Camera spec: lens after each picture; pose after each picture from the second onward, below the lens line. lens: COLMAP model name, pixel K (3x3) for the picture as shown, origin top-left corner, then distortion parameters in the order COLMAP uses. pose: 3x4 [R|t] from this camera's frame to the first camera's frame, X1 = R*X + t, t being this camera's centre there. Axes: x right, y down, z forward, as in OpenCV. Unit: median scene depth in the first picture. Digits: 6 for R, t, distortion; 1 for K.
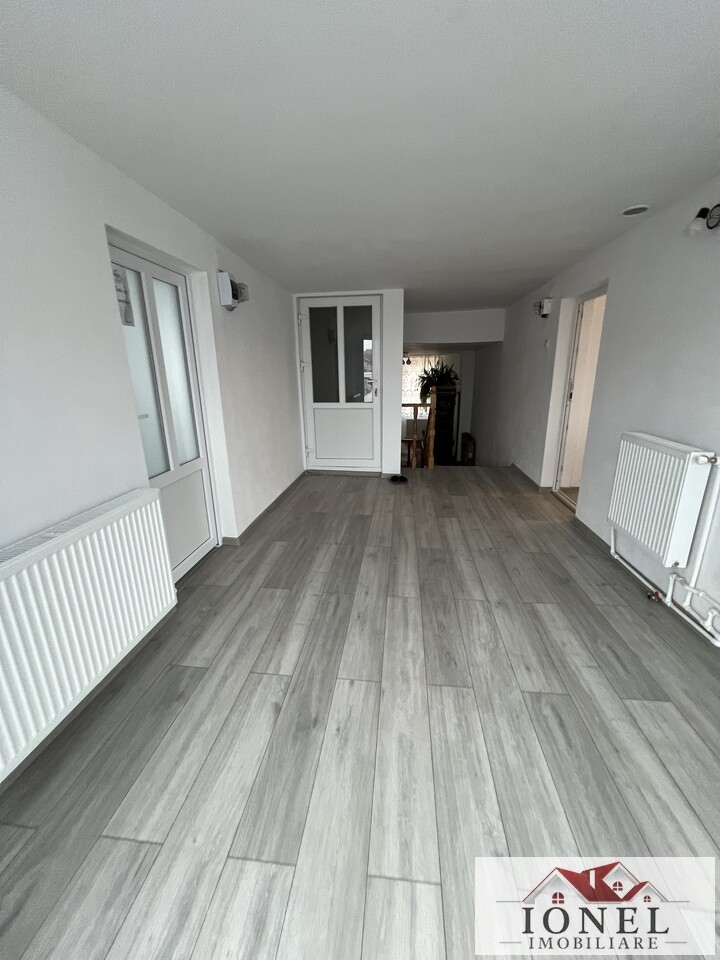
lens RADIAL K [[381.4, 0, 361.9], [0, 381.4, 479.6], [0, 0, 1]] dist [-0.006396, 0.000549]
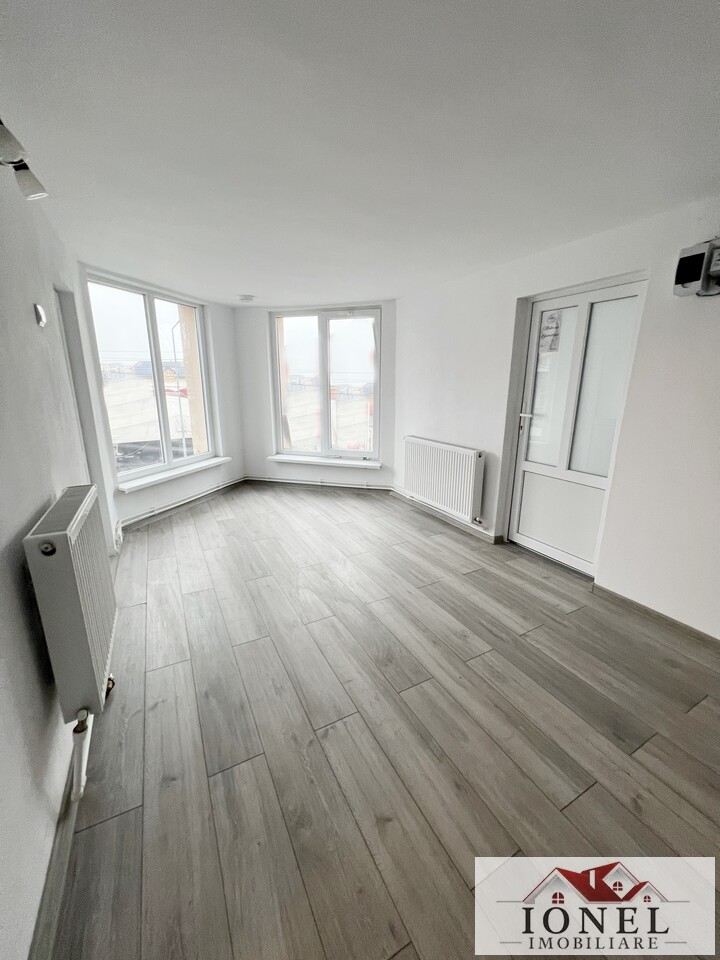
lens RADIAL K [[381.4, 0, 360.6], [0, 381.4, 476.3], [0, 0, 1]] dist [-0.006396, 0.000549]
pose [[-0.828521, 0.144798, -0.540912, 0.609840], [-0.148447, 0.874627, 0.461509, -0.426640], [0.539922, 0.462667, -0.703153, 1.413849]]
